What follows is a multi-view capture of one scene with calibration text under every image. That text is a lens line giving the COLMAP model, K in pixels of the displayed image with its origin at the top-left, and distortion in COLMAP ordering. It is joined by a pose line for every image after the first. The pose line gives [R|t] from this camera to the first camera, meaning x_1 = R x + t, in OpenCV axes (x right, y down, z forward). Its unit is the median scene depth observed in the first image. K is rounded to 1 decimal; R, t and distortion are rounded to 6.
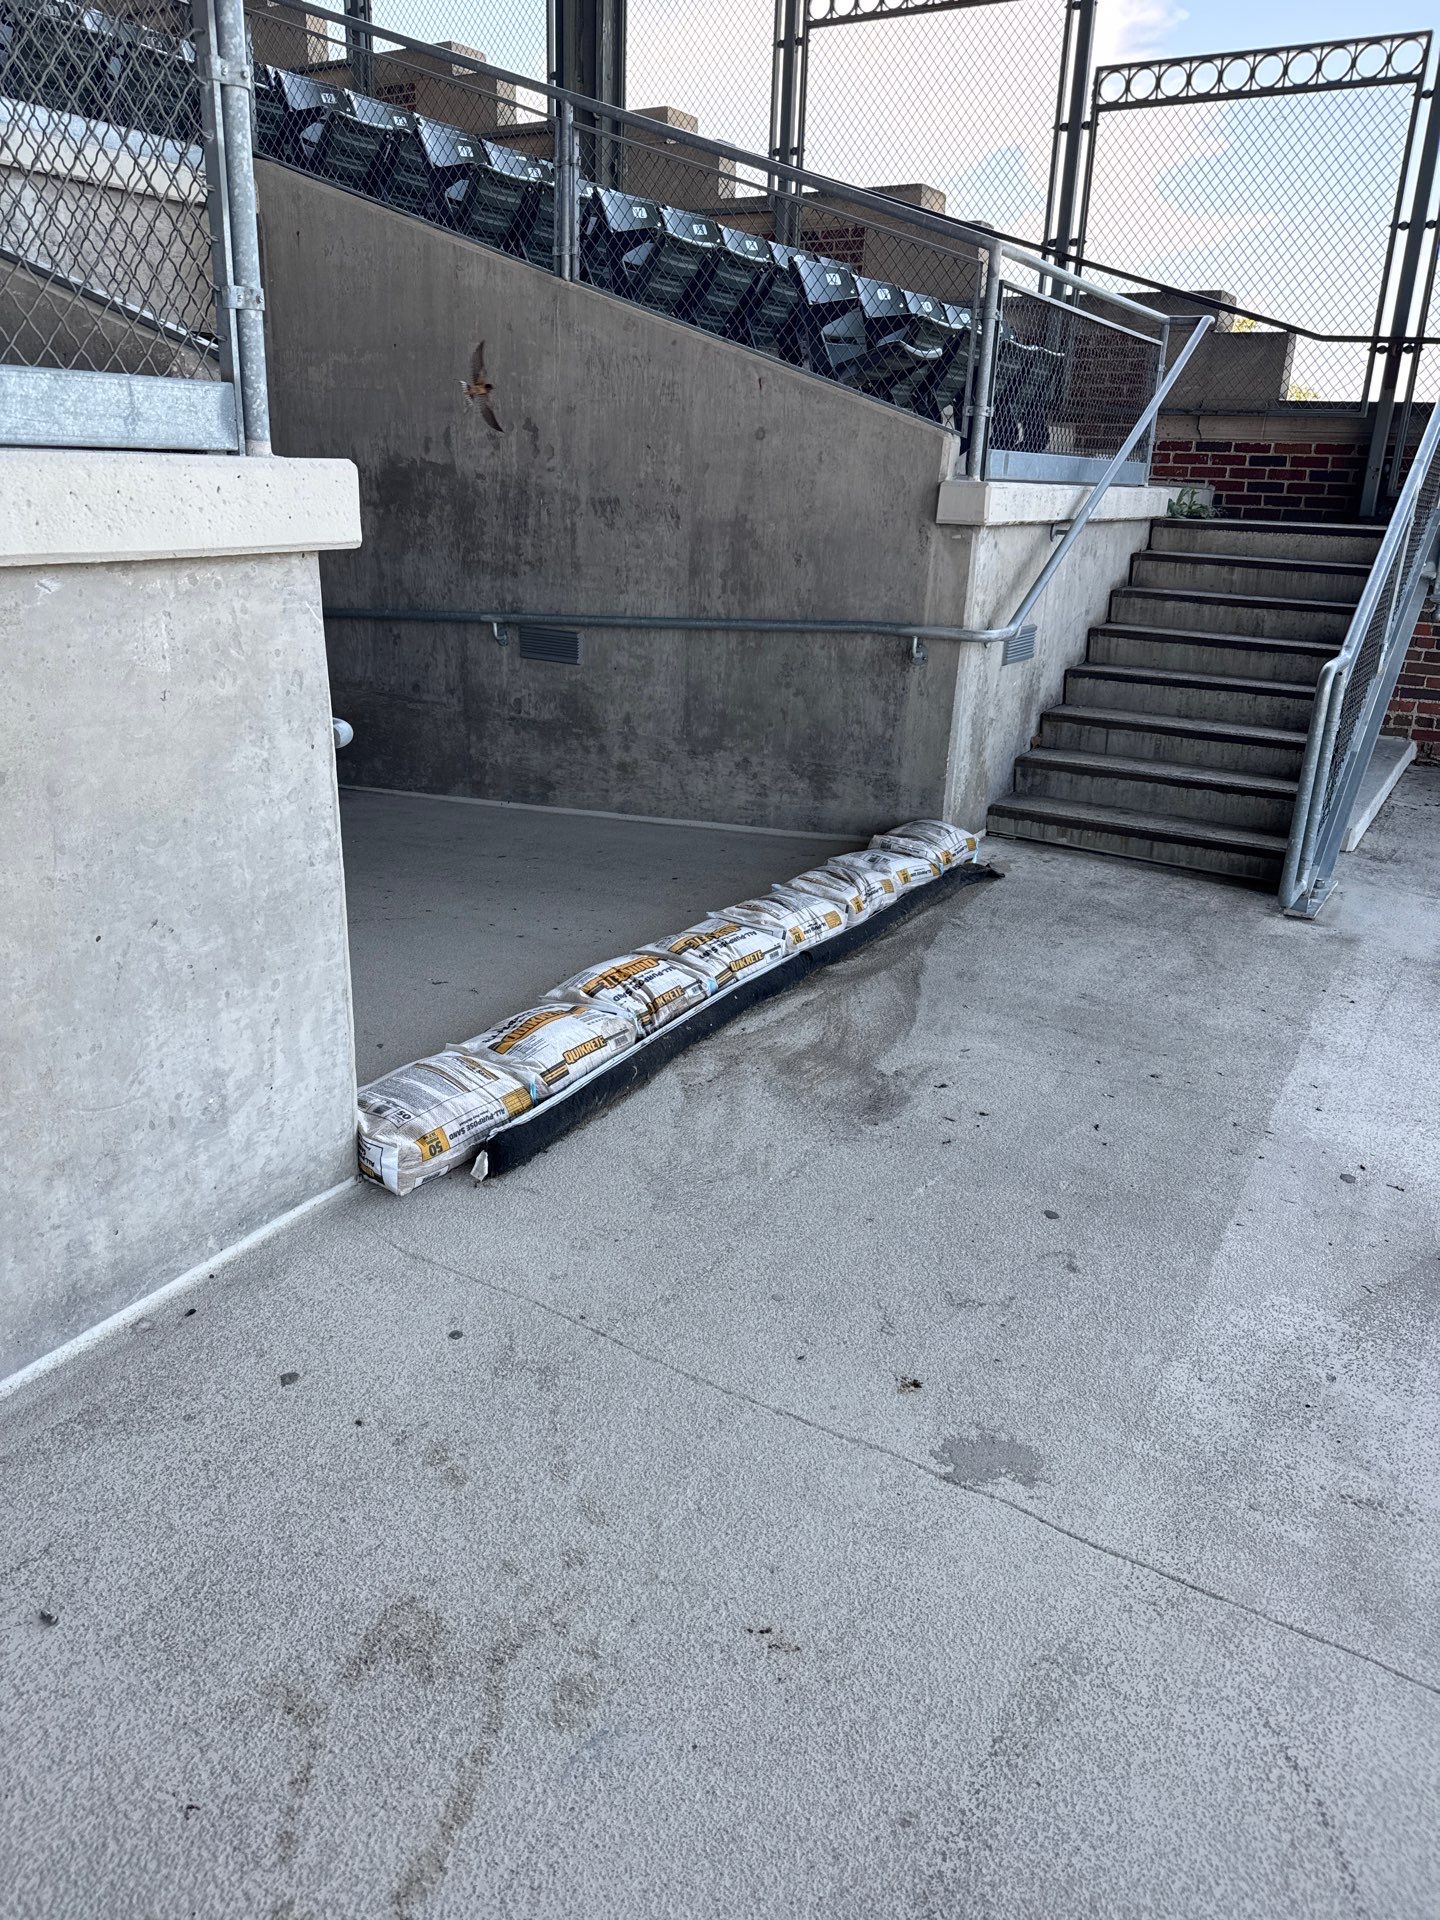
lens RADIAL K [[1324.4, 0, 728.4], [0, 1324.4, 951.7], [0, 0, 1]] dist [0.090285, -0.179572]
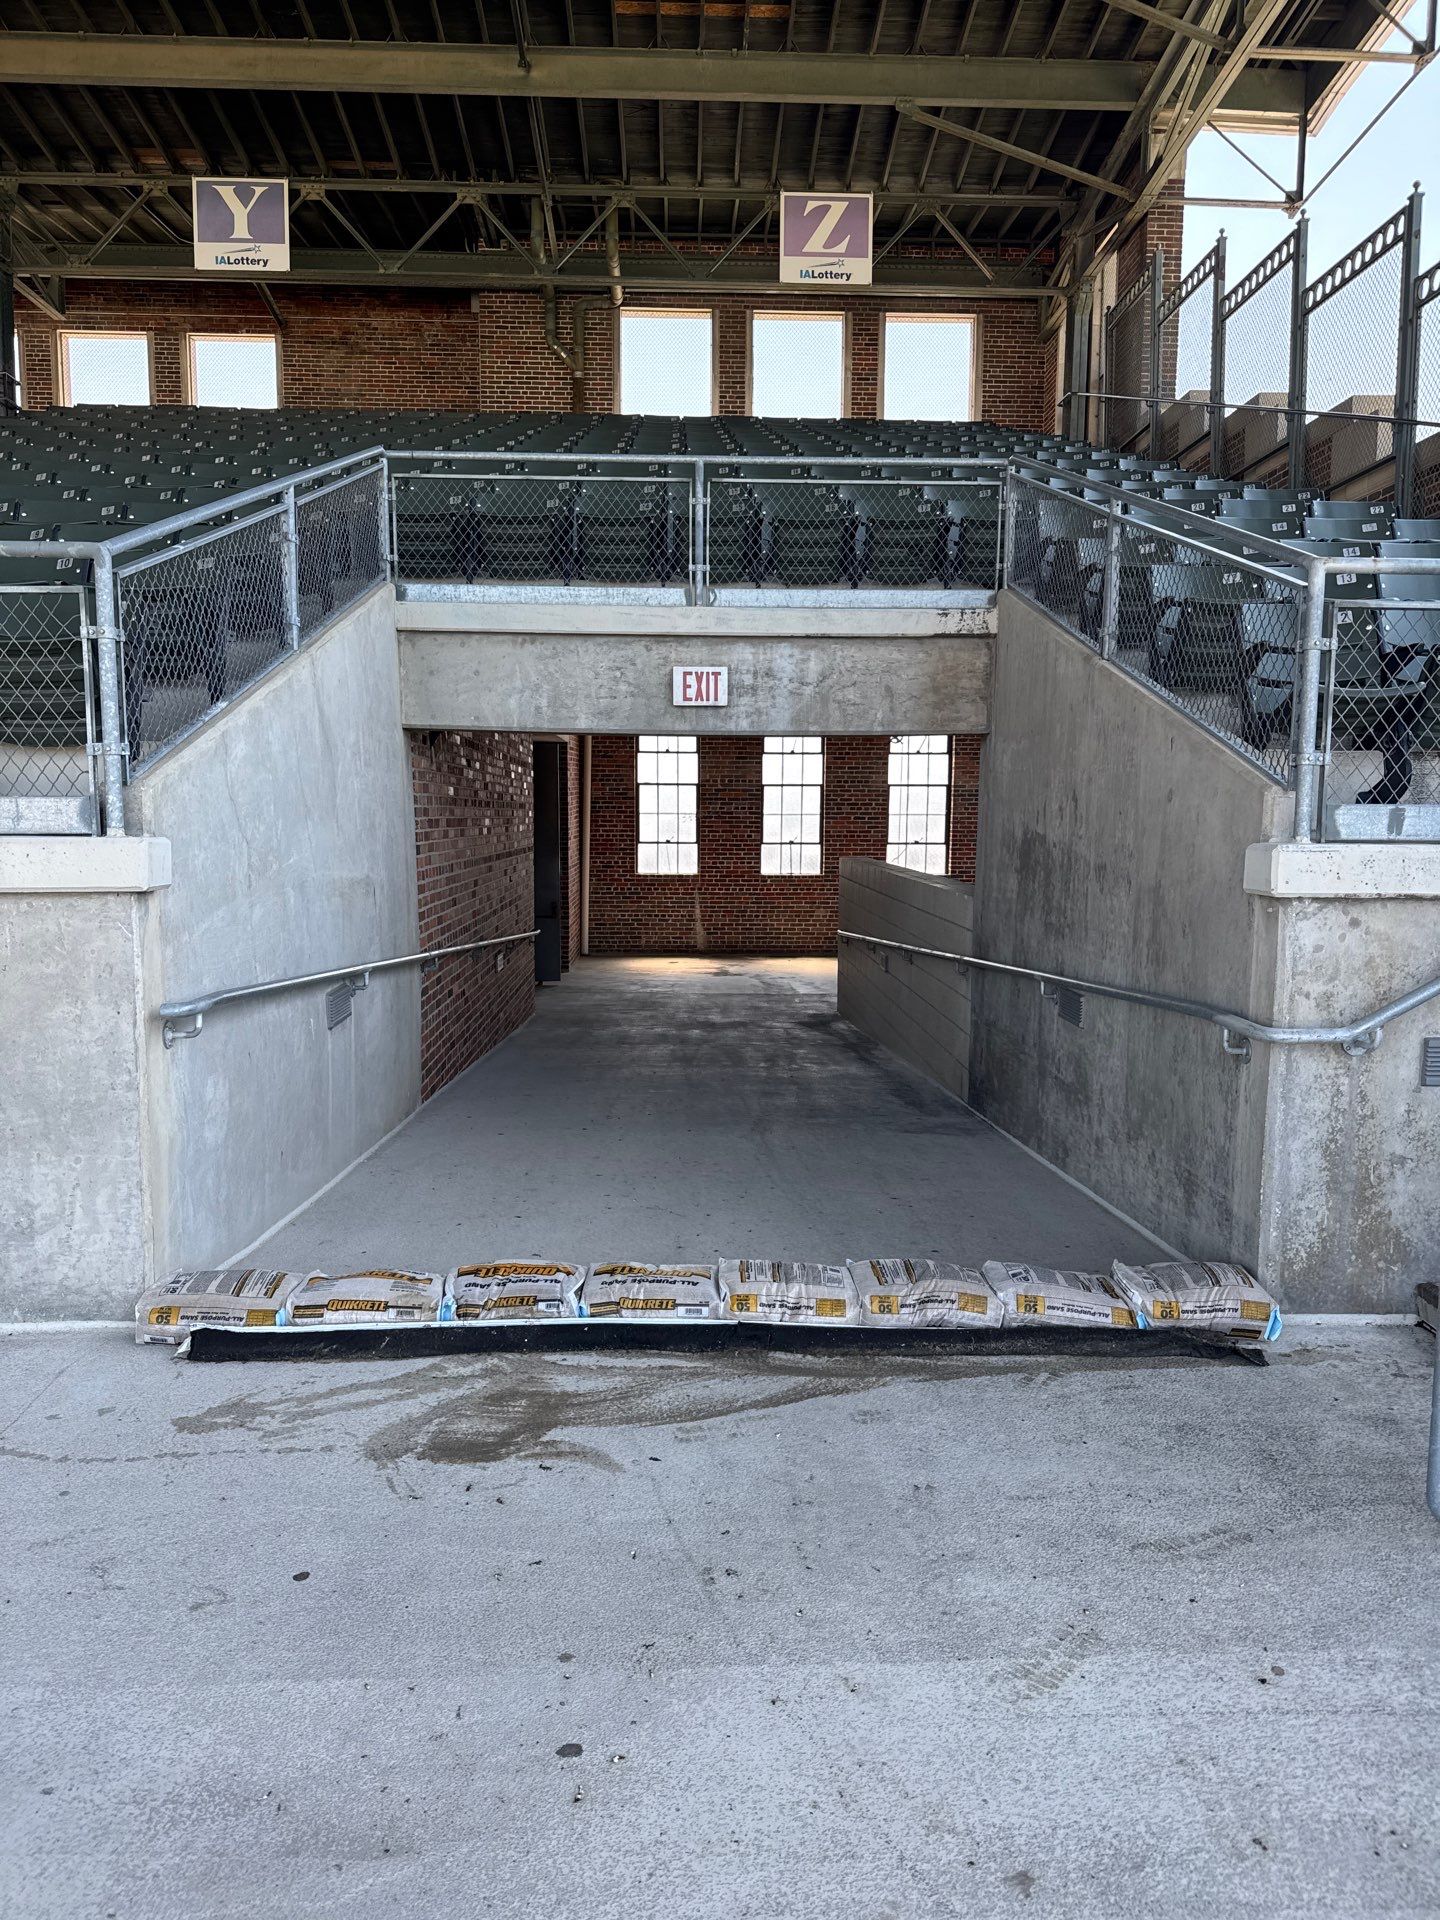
lens RADIAL K [[1324.4, 0, 728.4], [0, 1324.4, 951.7], [0, 0, 1]] dist [0.090285, -0.179572]
pose [[0.555075, 0.058005, -0.829775, 0.983581], [-0.270329, 0.955994, -0.114008, -0.169919], [0.786647, 0.287595, 0.546329, 0.497193]]
